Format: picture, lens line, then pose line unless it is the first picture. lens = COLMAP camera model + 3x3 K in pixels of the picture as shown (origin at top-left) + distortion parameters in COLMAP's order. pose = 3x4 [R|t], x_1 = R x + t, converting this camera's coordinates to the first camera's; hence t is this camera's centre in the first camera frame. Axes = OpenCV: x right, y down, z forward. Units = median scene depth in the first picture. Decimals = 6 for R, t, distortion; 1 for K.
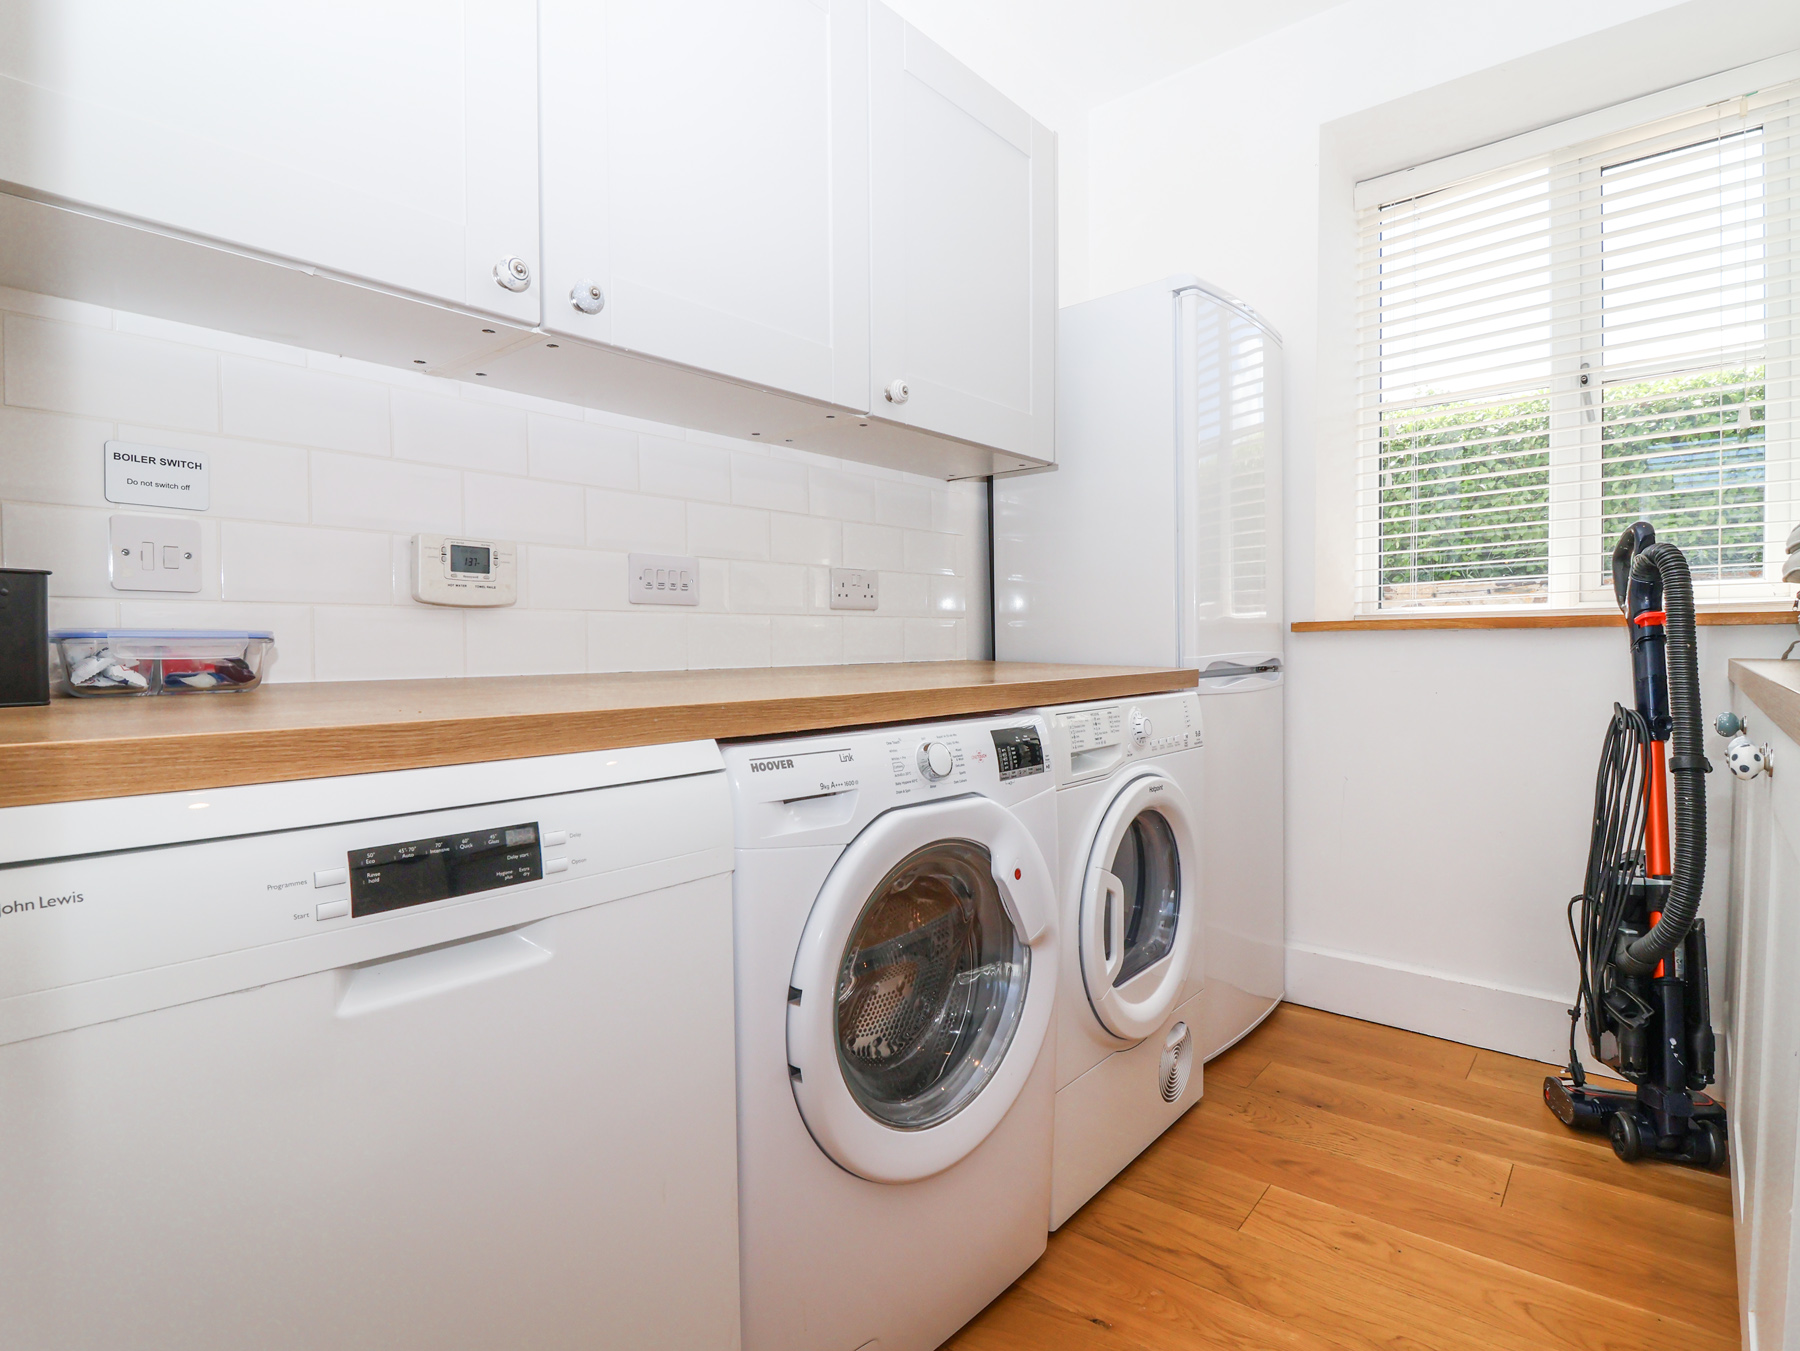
lens RADIAL K [[941.2, 0, 893.4], [0, 941.2, 669.9], [0, 0, 1]] dist [0.007887, -0.017656]
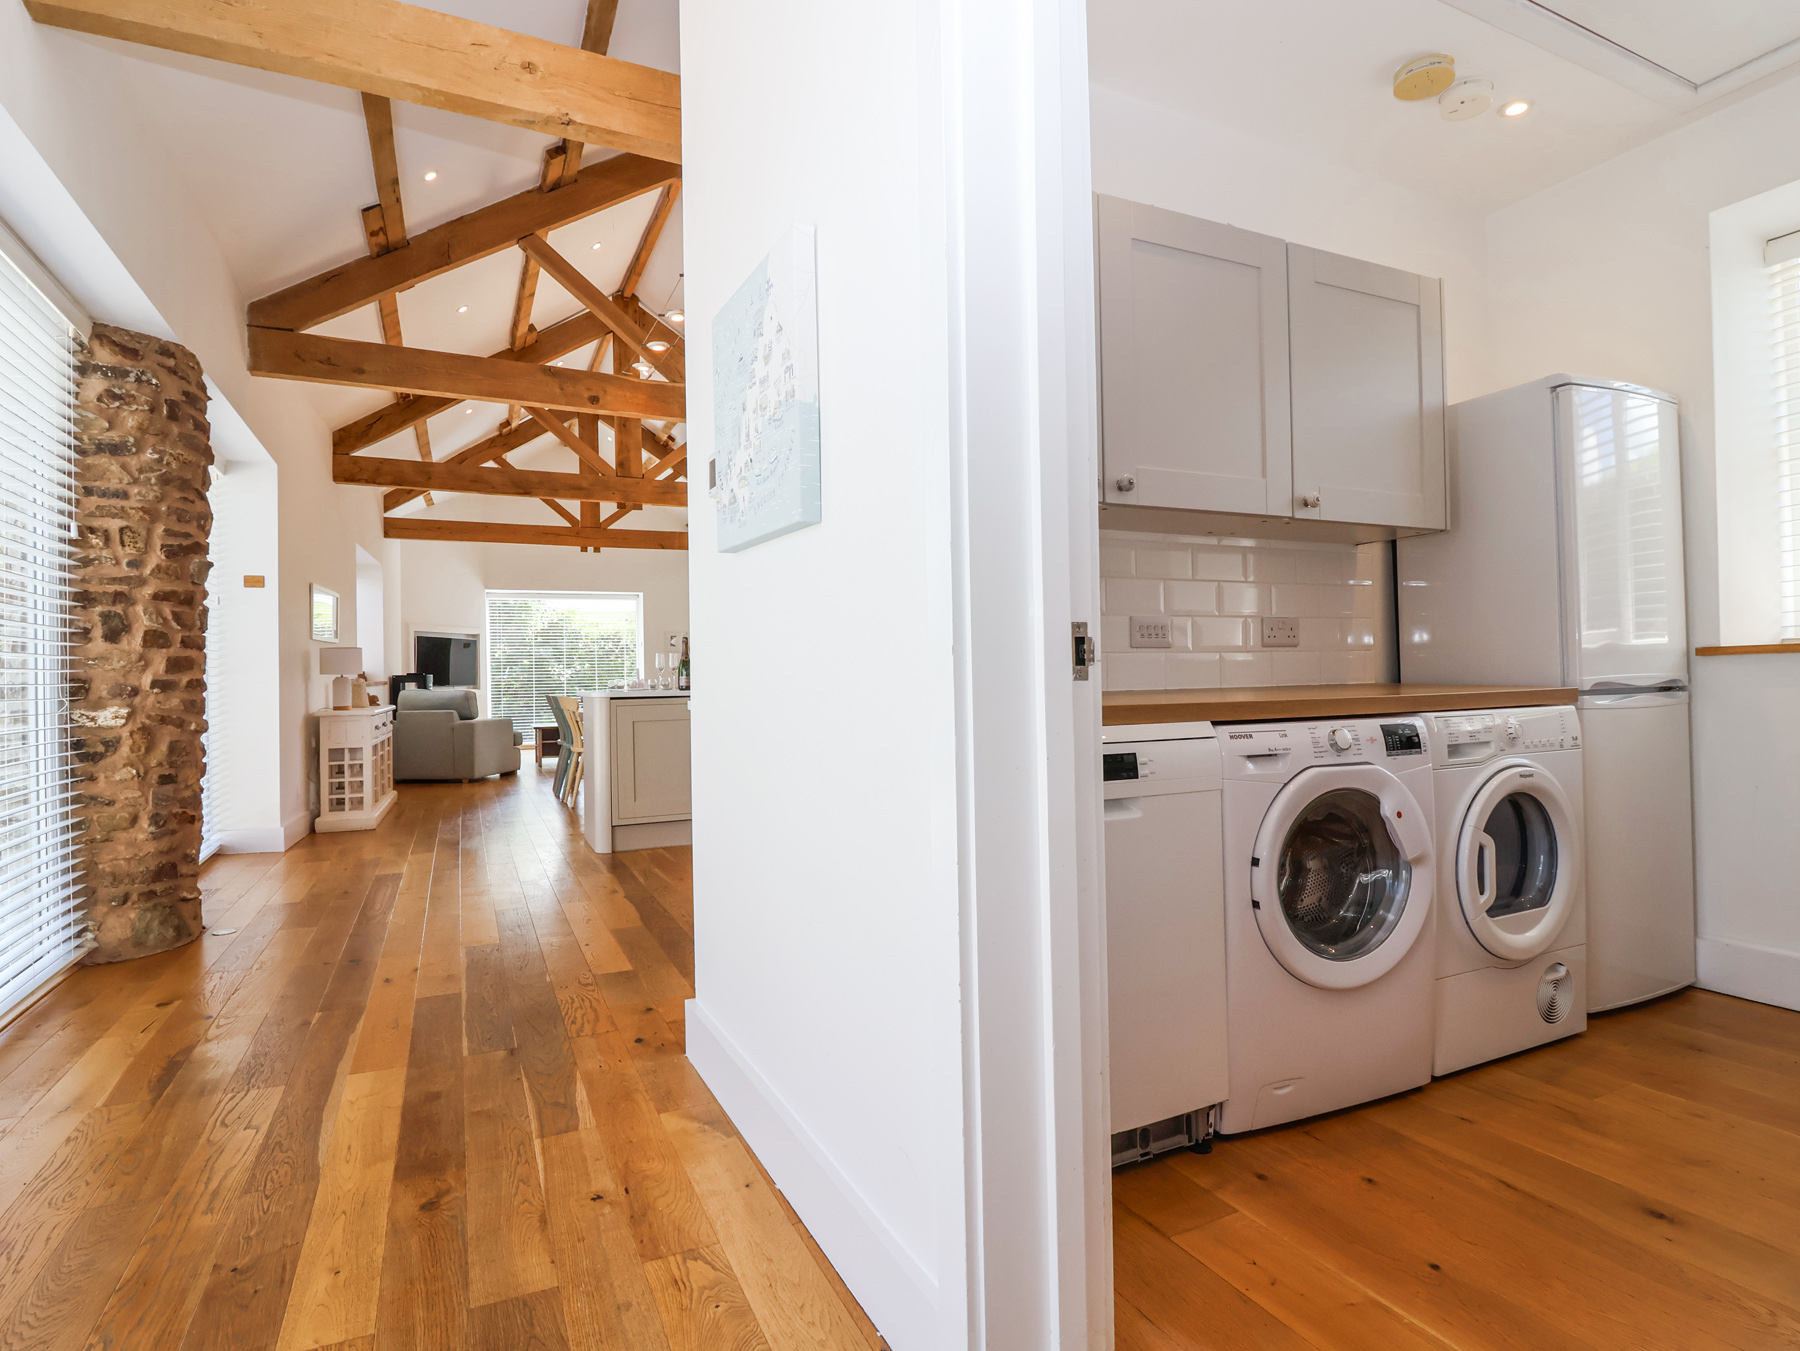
lens RADIAL K [[941.2, 0, 893.4], [0, 941.2, 669.9], [0, 0, 1]] dist [0.007887, -0.017656]
pose [[0.913714, -0.012530, -0.406164, 0.000840], [-0.000024, 0.999523, -0.030888, 0.017625], [0.406358, 0.028233, 0.913278, -0.640908]]
